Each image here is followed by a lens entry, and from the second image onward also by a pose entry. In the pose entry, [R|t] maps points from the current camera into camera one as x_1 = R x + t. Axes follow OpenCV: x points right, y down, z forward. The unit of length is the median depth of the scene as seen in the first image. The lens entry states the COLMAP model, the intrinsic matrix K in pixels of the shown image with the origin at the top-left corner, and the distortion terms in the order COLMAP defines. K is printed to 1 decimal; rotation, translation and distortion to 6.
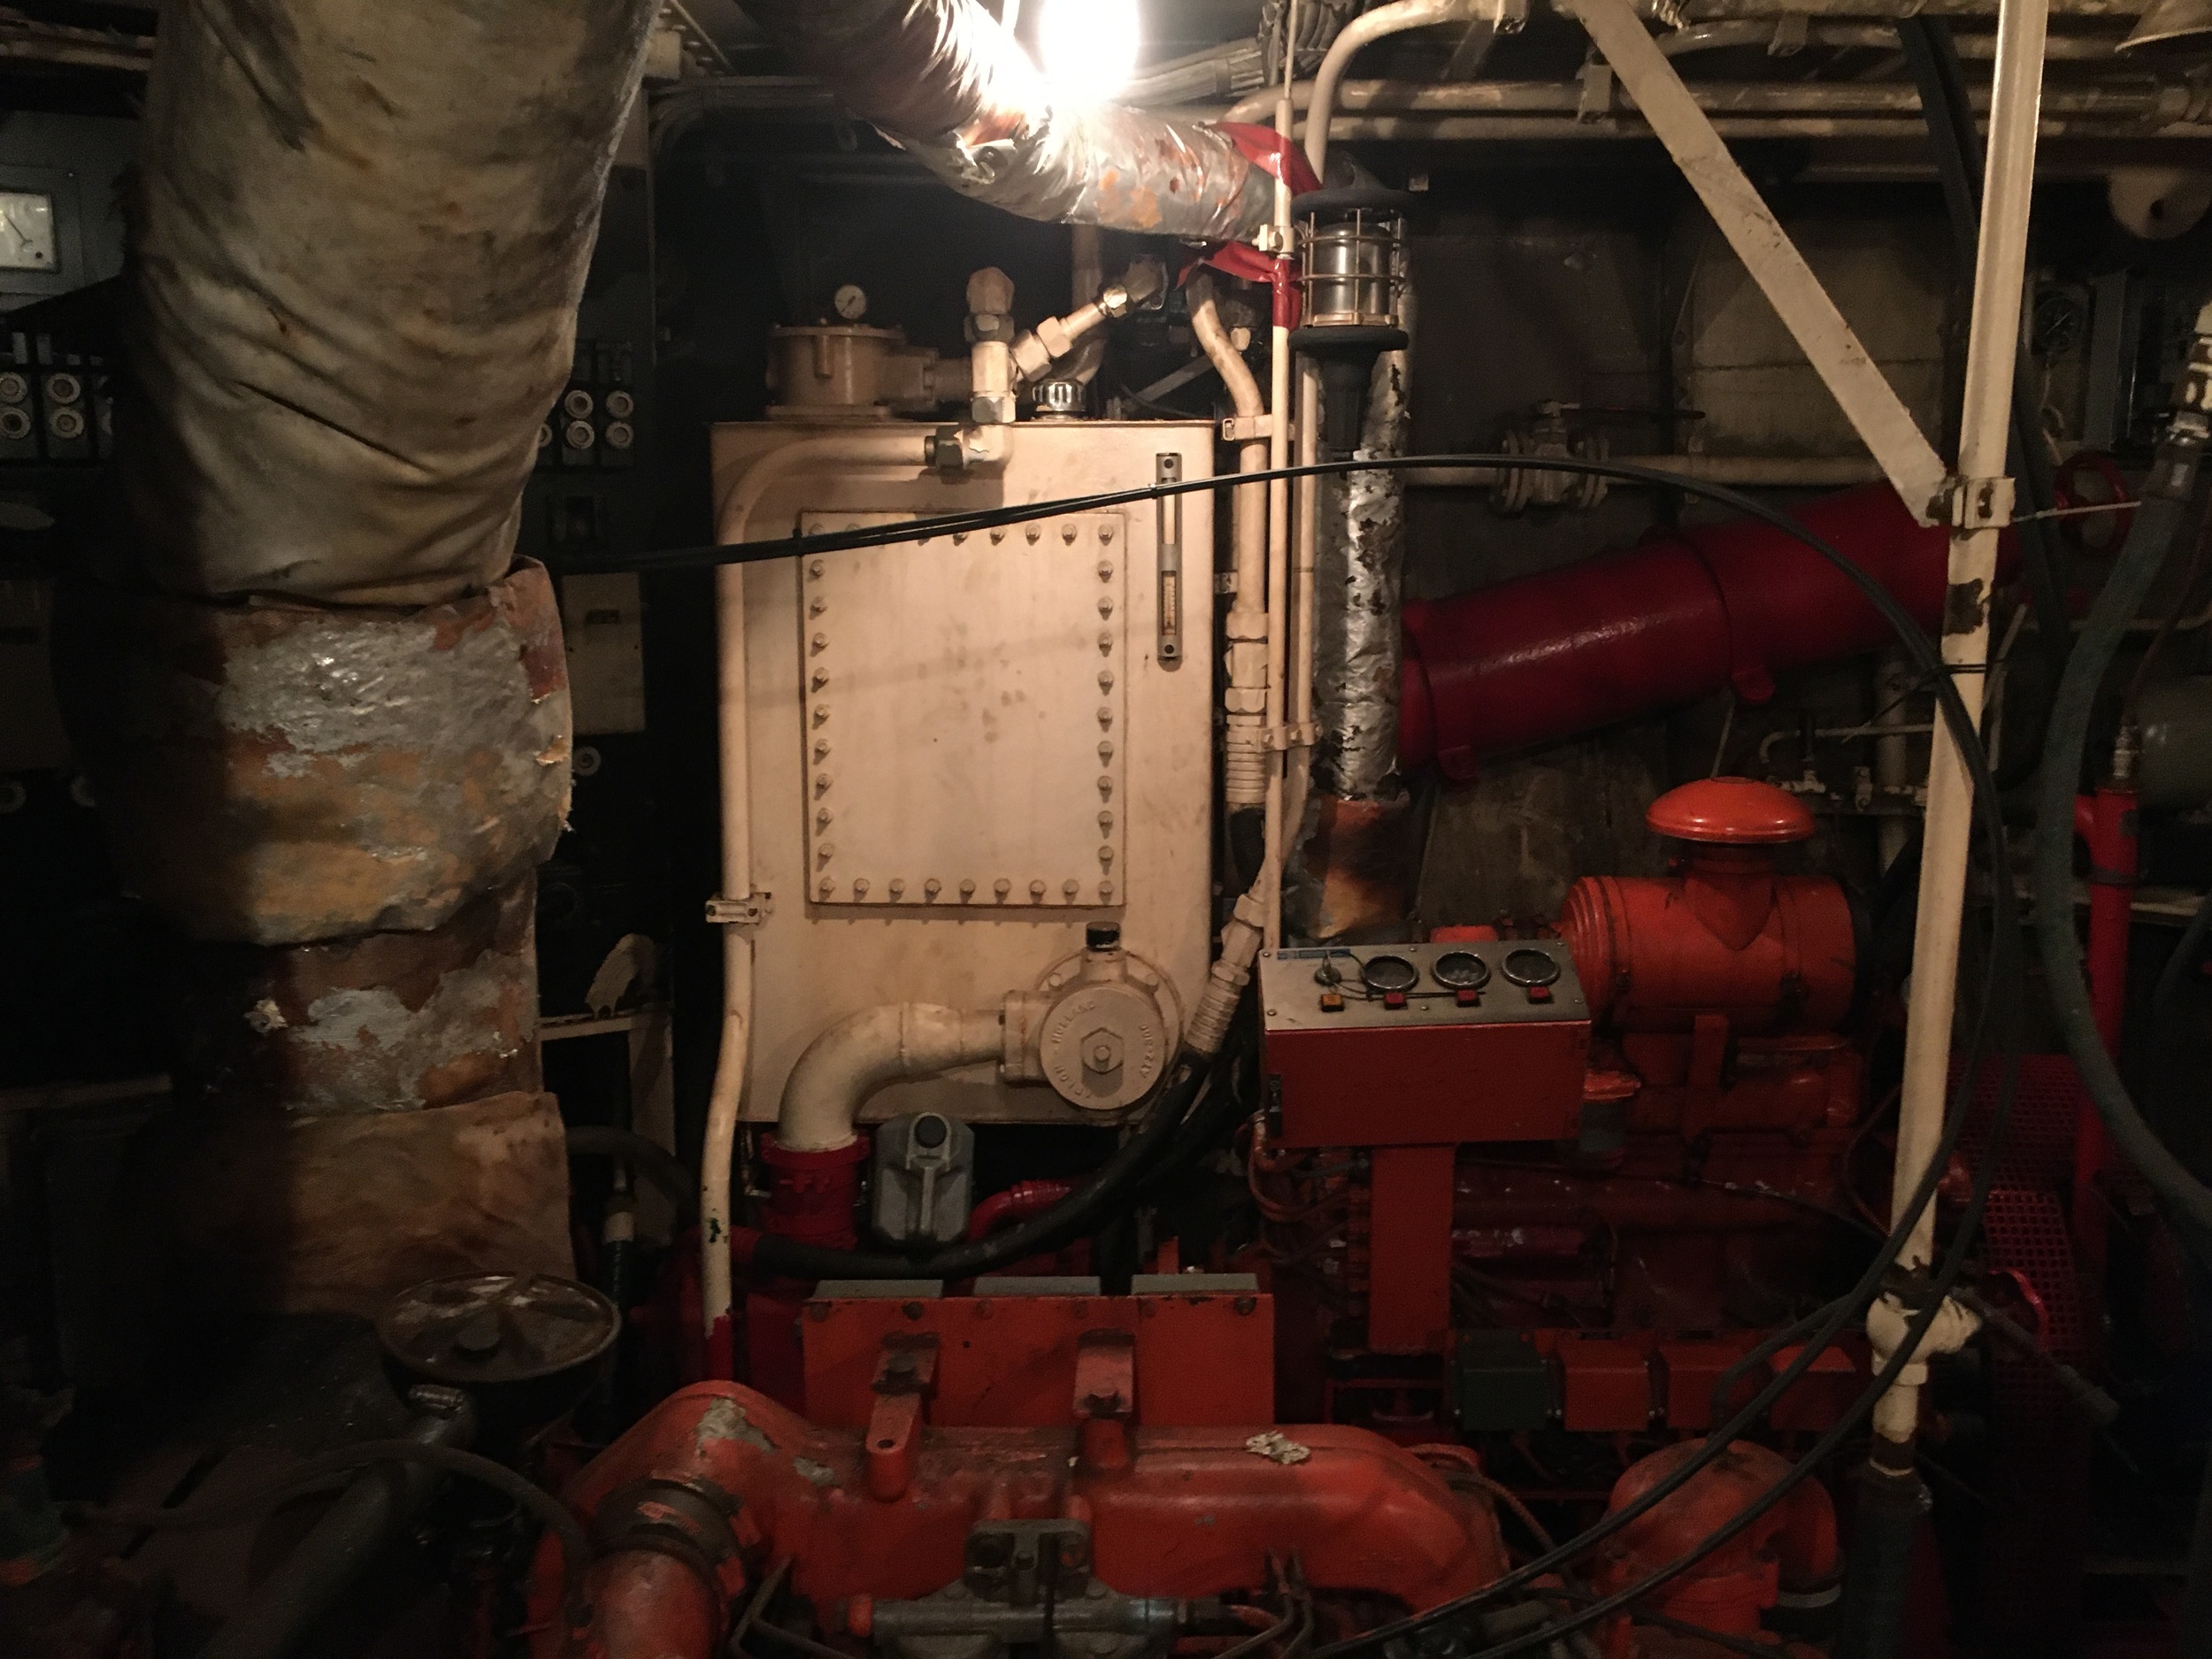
lens RADIAL K [[1881.8, 0, 1106.0], [0, 1881.8, 829.5], [0, 0, 1]] dist [0.086225, -0.100740]
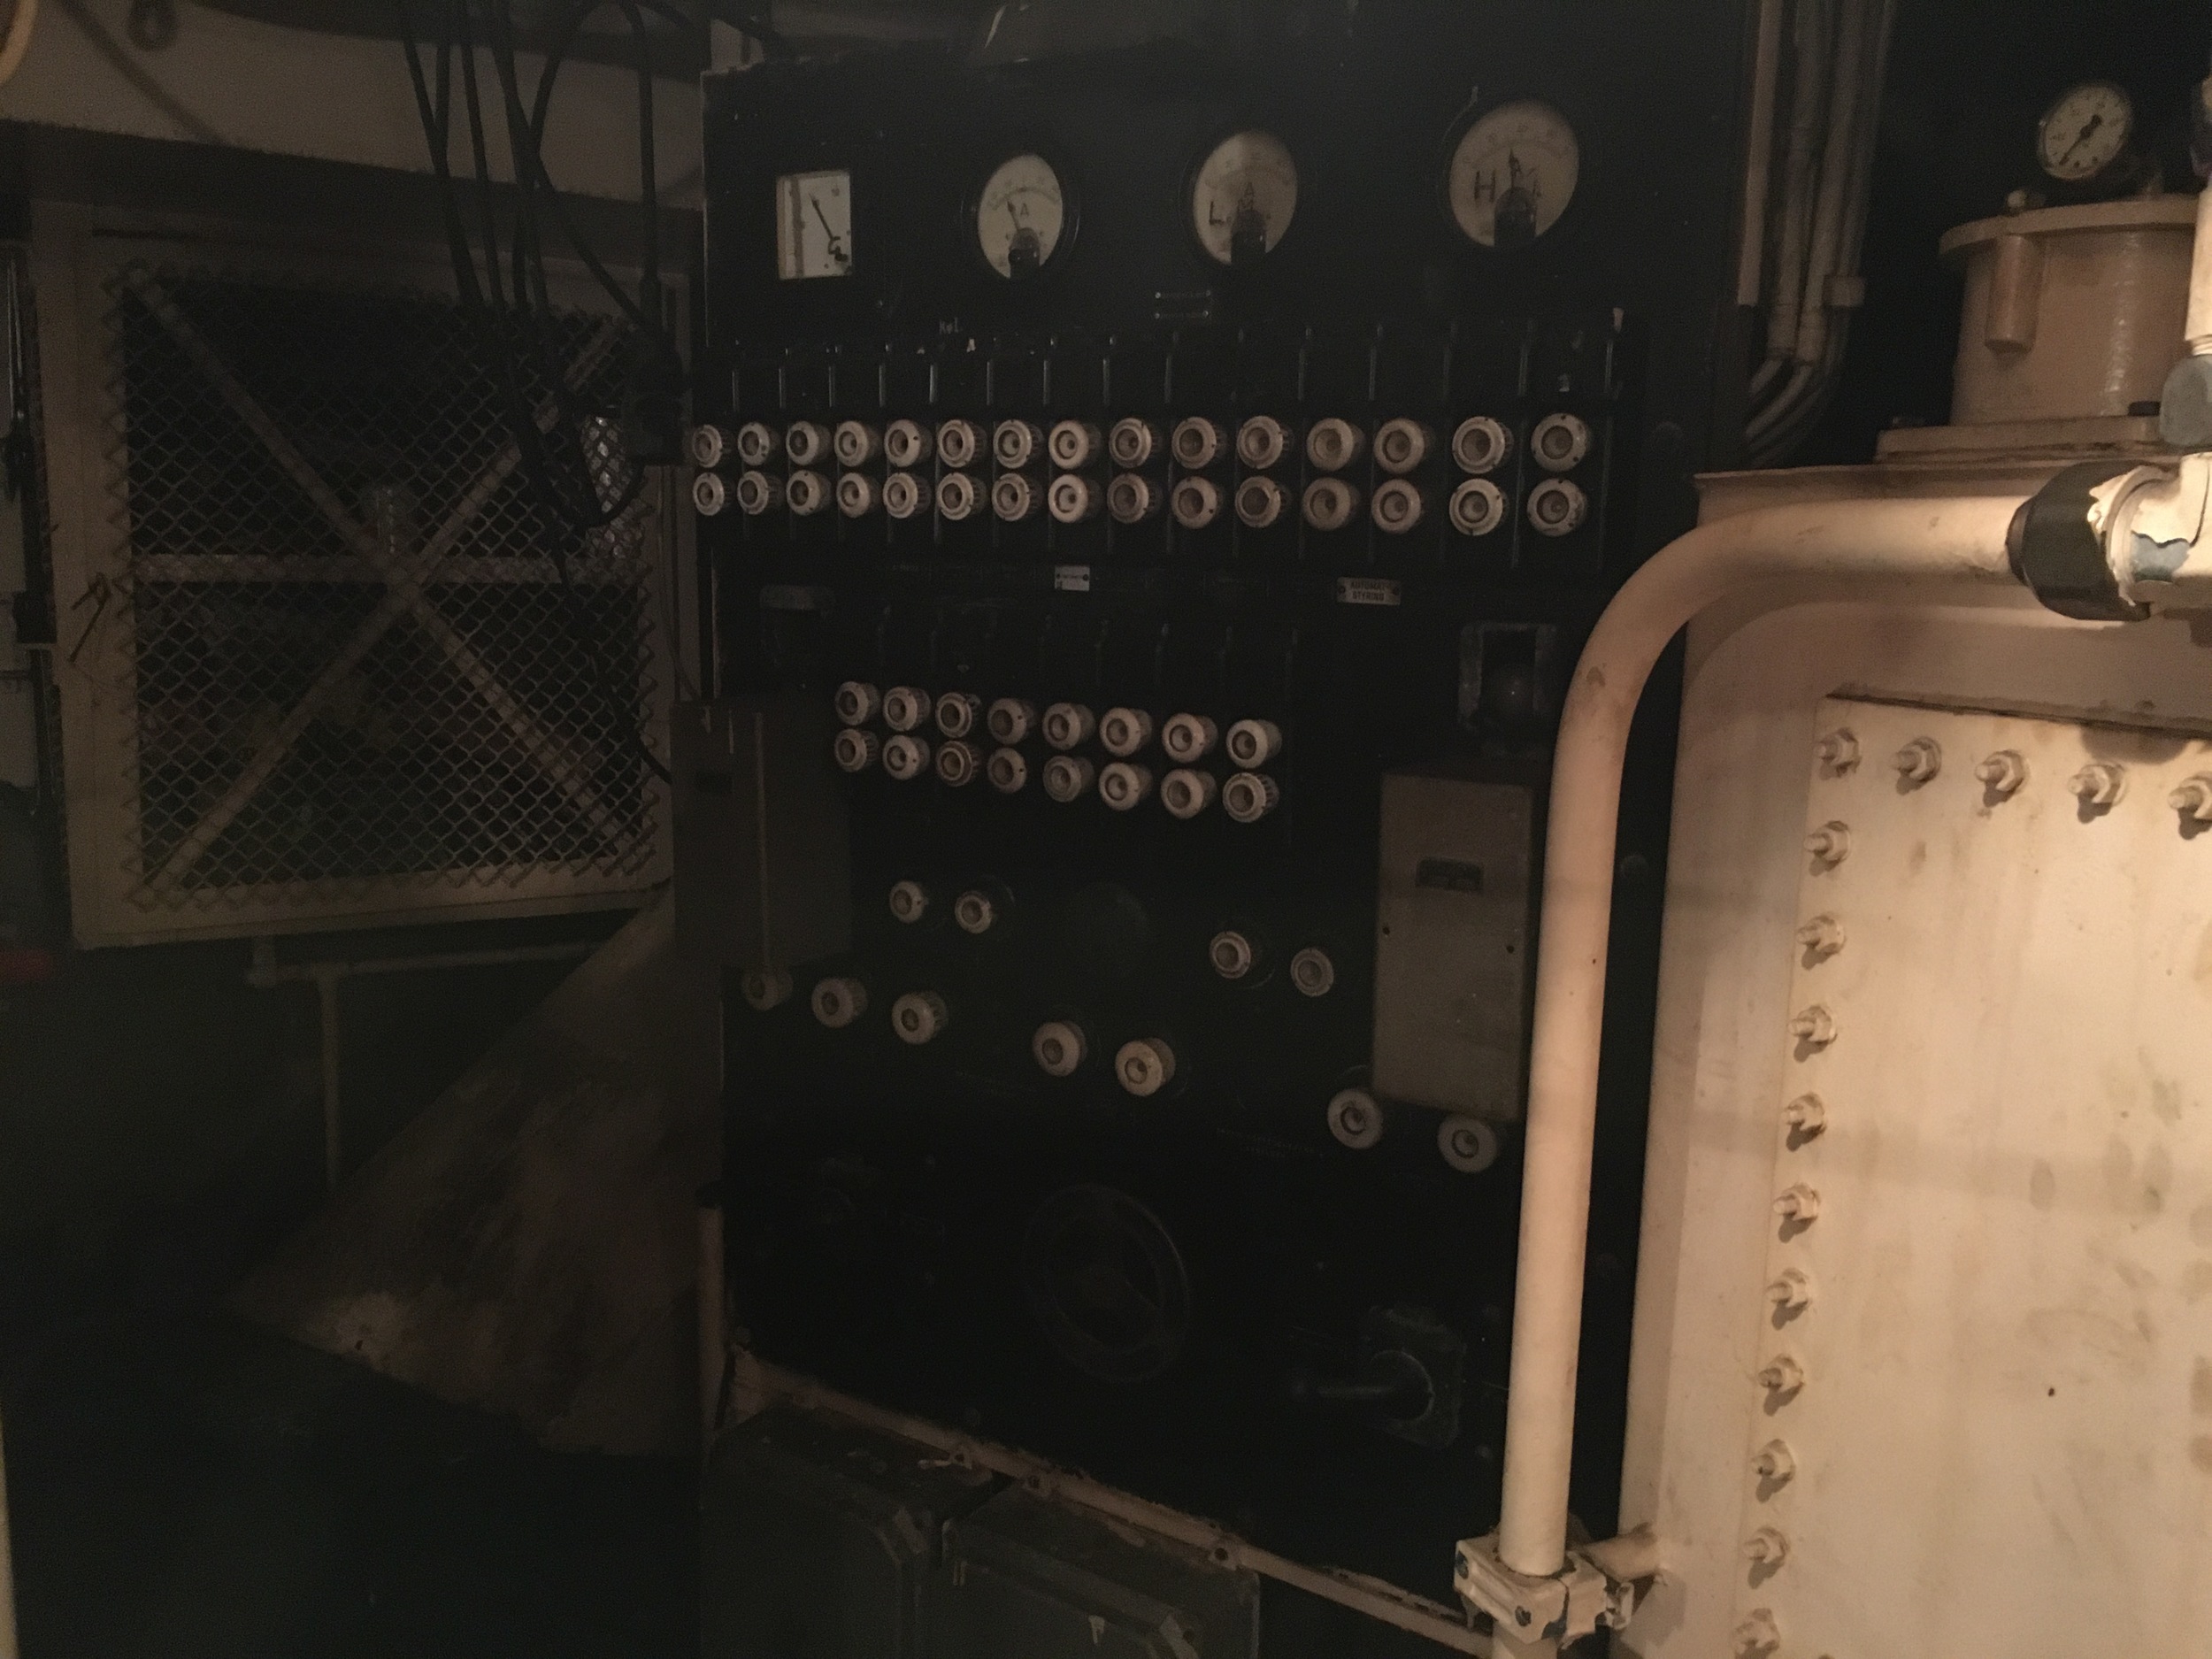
lens RADIAL K [[1881.8, 0, 1106.0], [0, 1881.8, 829.5], [0, 0, 1]] dist [0.086225, -0.100740]
pose [[0.461695, 0.146234, -0.874902, 0.117086], [-0.184874, 0.980521, 0.066327, -0.139301], [0.867559, 0.131124, 0.479736, 0.685119]]
